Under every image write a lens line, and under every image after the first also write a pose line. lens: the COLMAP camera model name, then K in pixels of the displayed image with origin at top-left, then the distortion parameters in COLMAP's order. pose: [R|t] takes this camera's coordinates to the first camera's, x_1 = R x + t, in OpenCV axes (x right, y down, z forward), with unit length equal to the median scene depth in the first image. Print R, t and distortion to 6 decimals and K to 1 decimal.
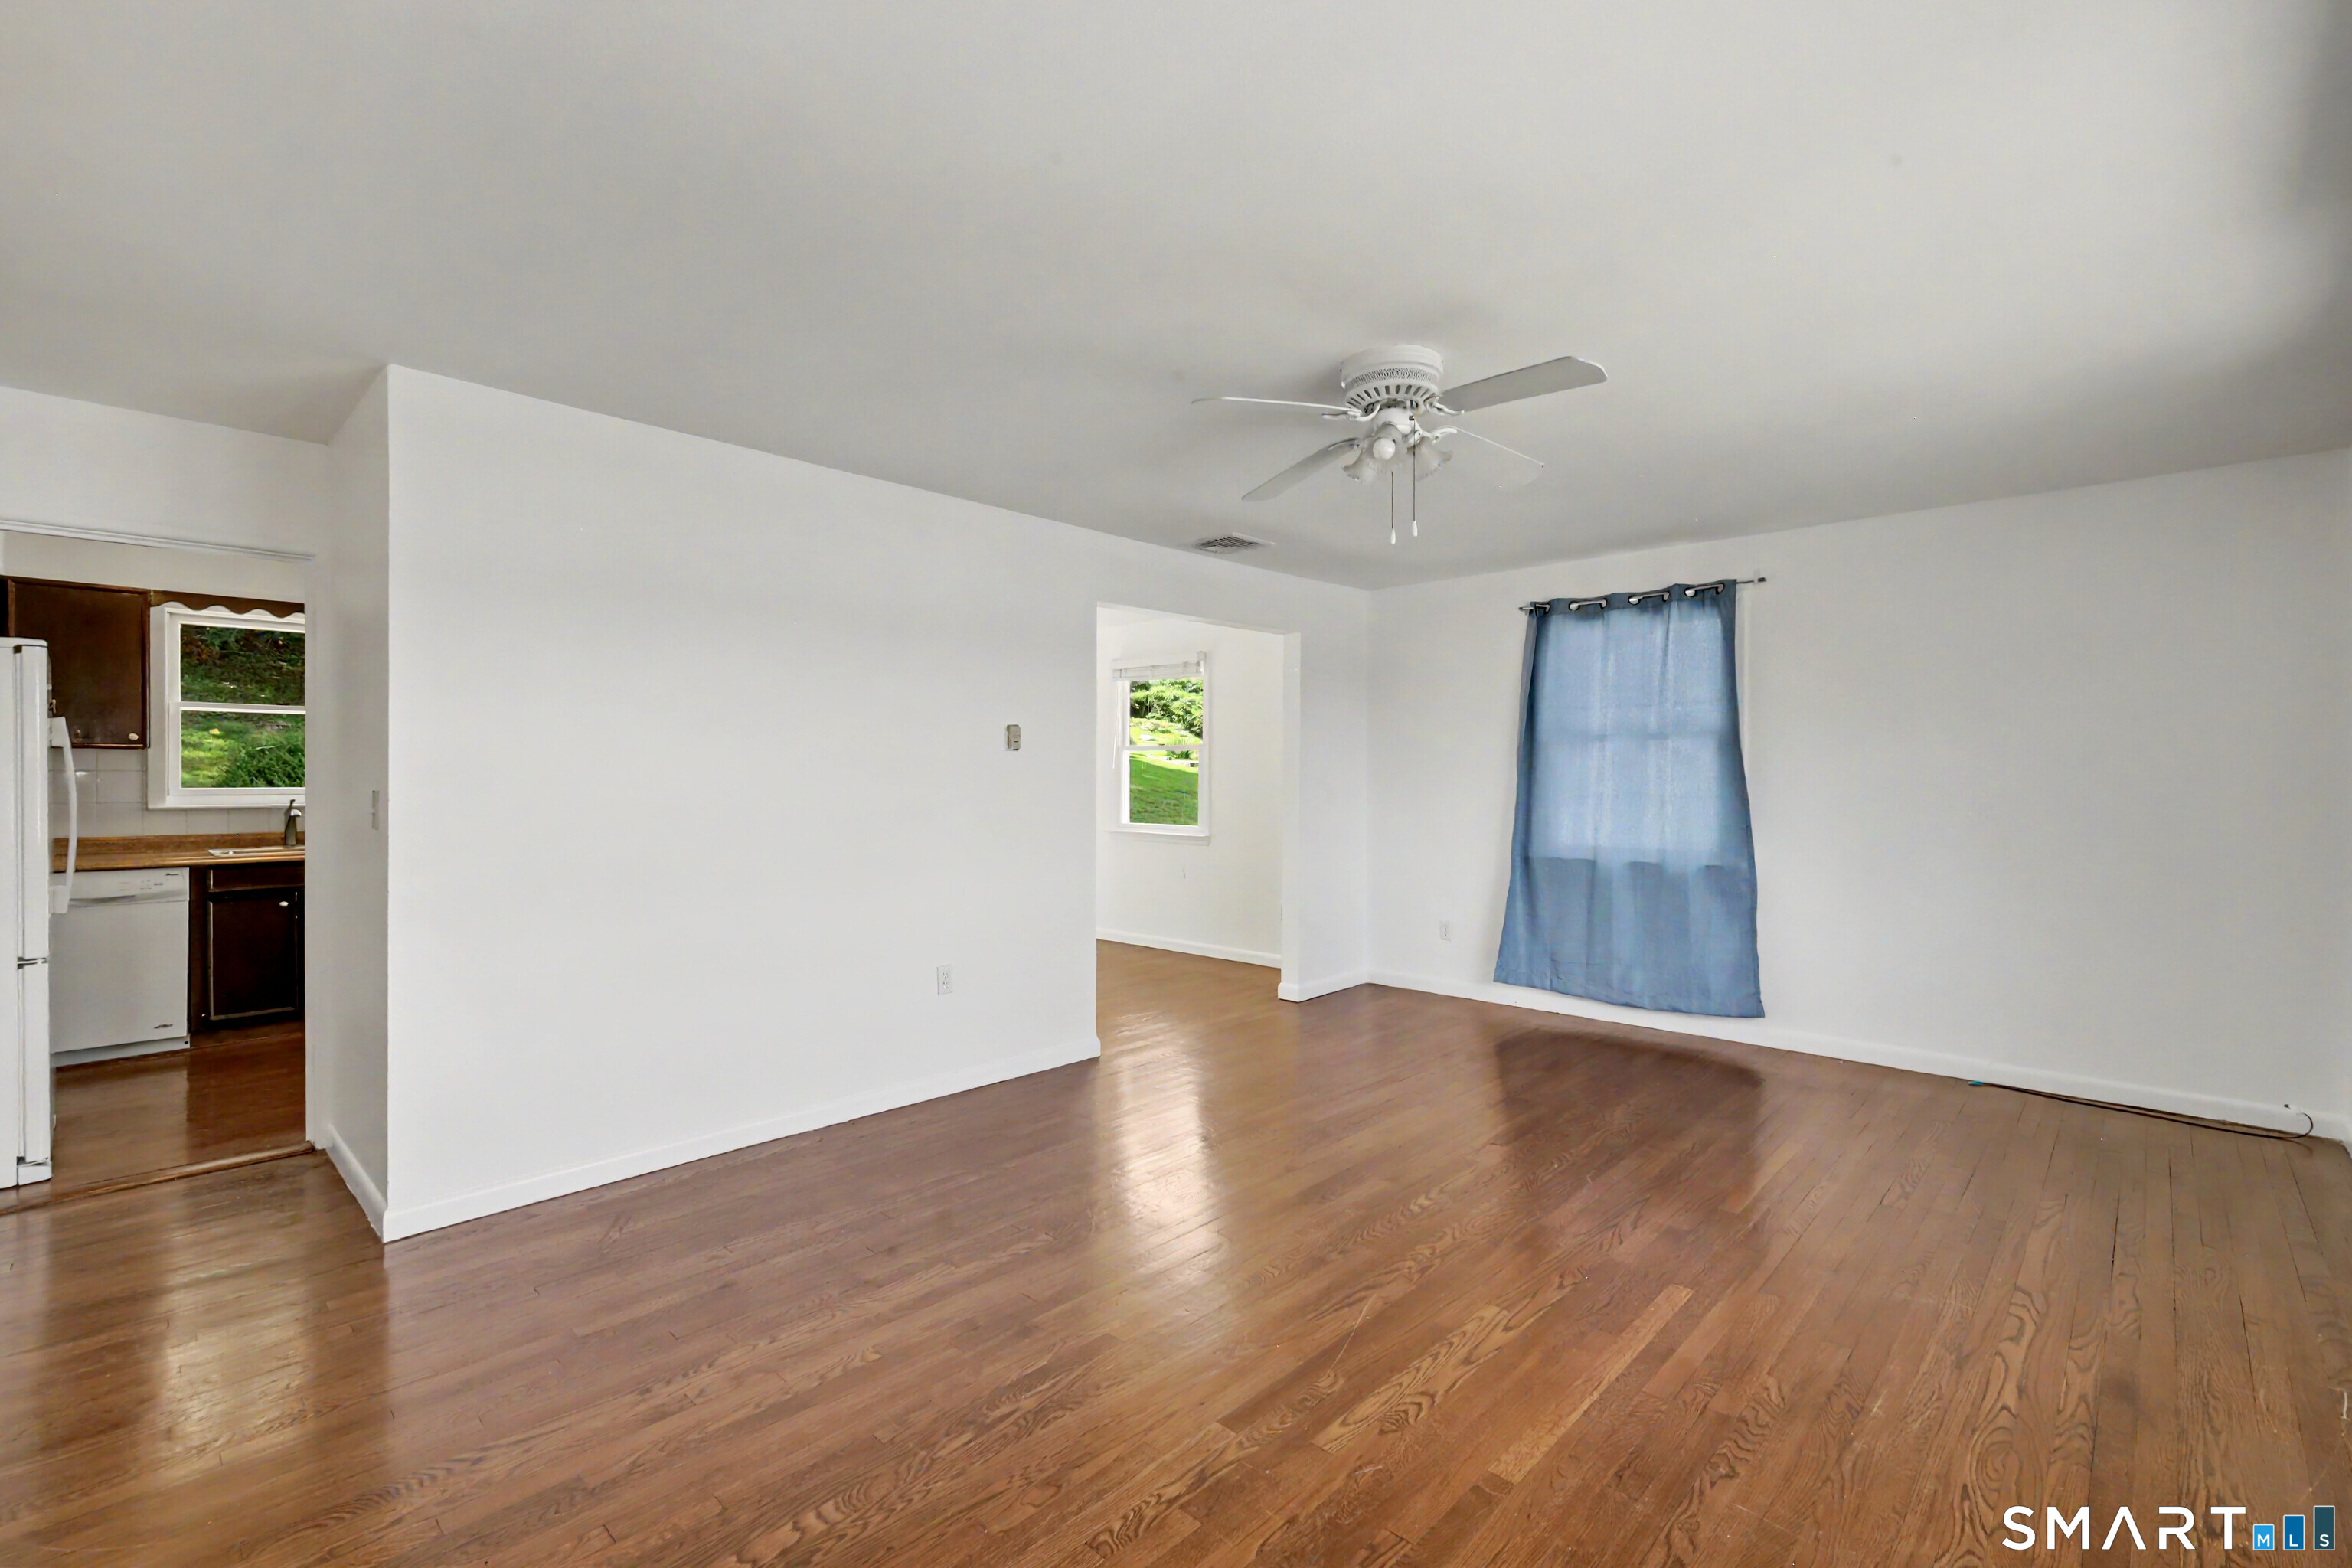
lens RADIAL K [[1041.5, 0, 1196.4], [0, 1041.5, 783.6], [0, 0, 1]] dist [0.000645, -0.000016]
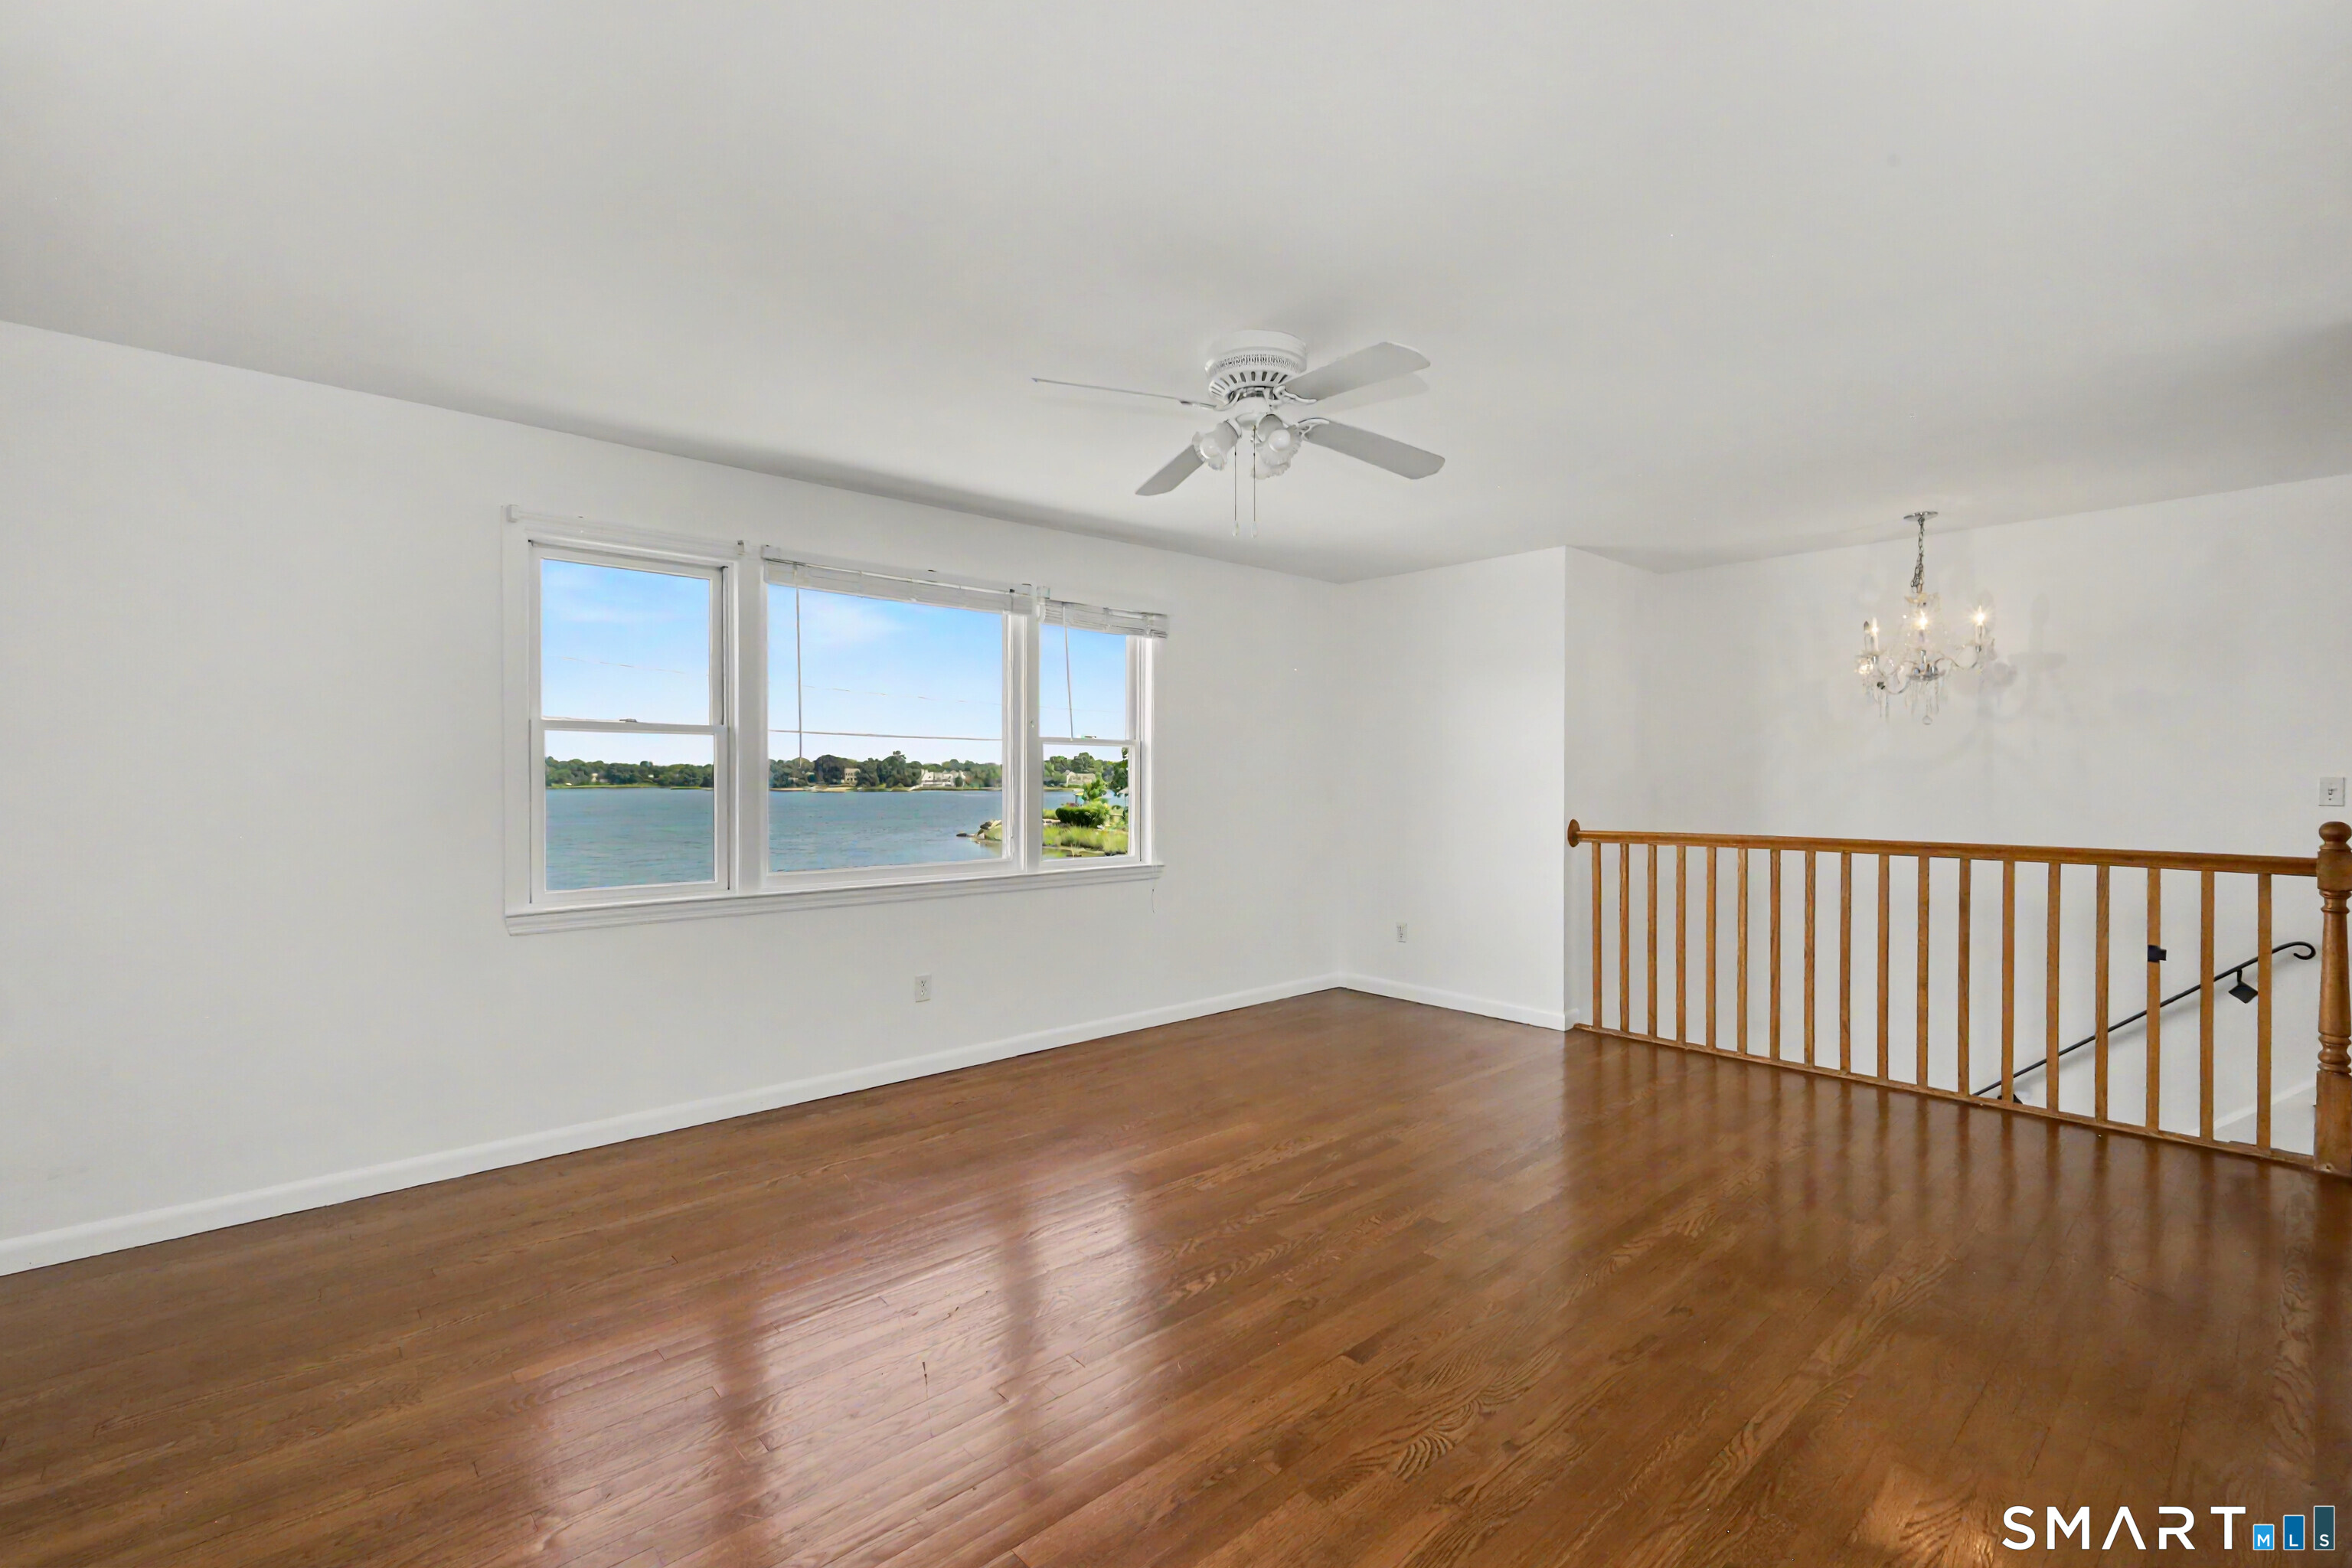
lens RADIAL K [[1022.2, 0, 1176.0], [0, 1022.2, 784.0], [0, 0, 1]] dist [0.030040, 0.000064]
pose [[-0.995690, 0.003162, 0.092685, 0.097949], [0.004051, 0.999948, 0.009405, -0.005062], [-0.092651, 0.009740, -0.995651, 1.139147]]
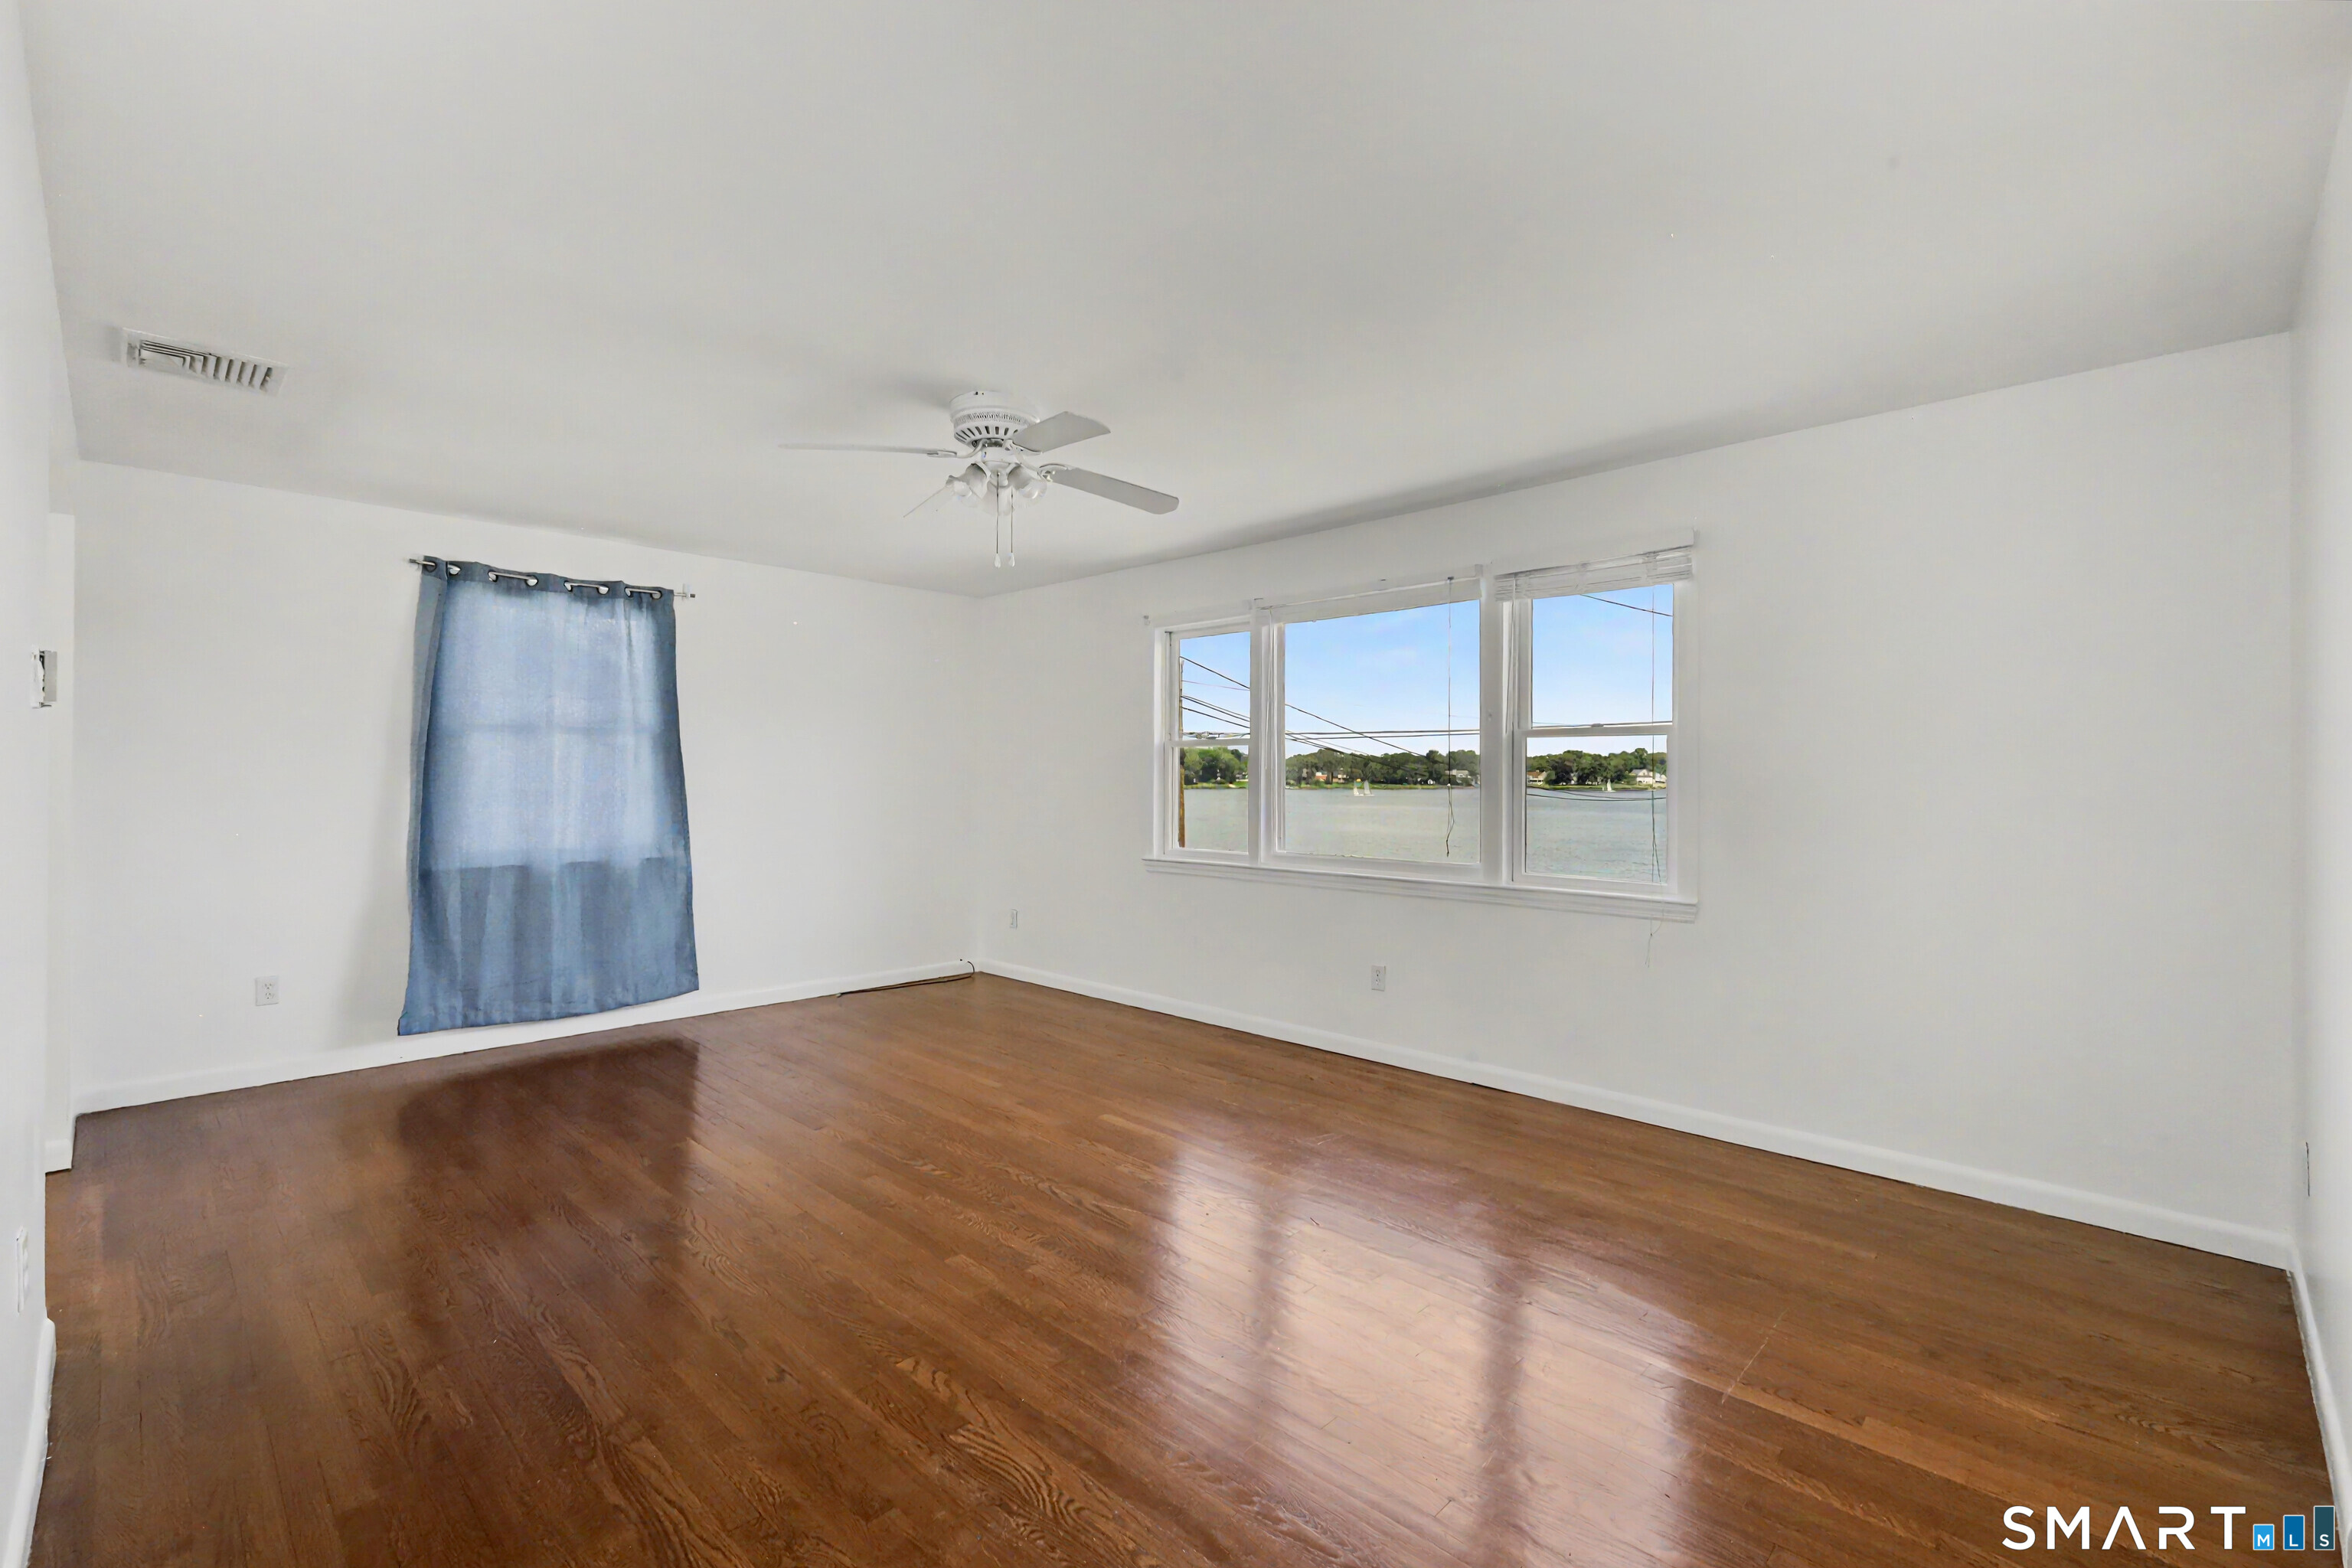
lens RADIAL K [[1027.0, 0, 1176.0], [0, 1027.0, 784.0], [0, 0, 1]] dist [0.001014, 0.000020]
pose [[0.013454, -0.005195, 0.999896, -0.525359], [0.000316, 0.999986, 0.005191, -0.001467], [-0.999909, 0.000246, 0.013456, 0.454979]]
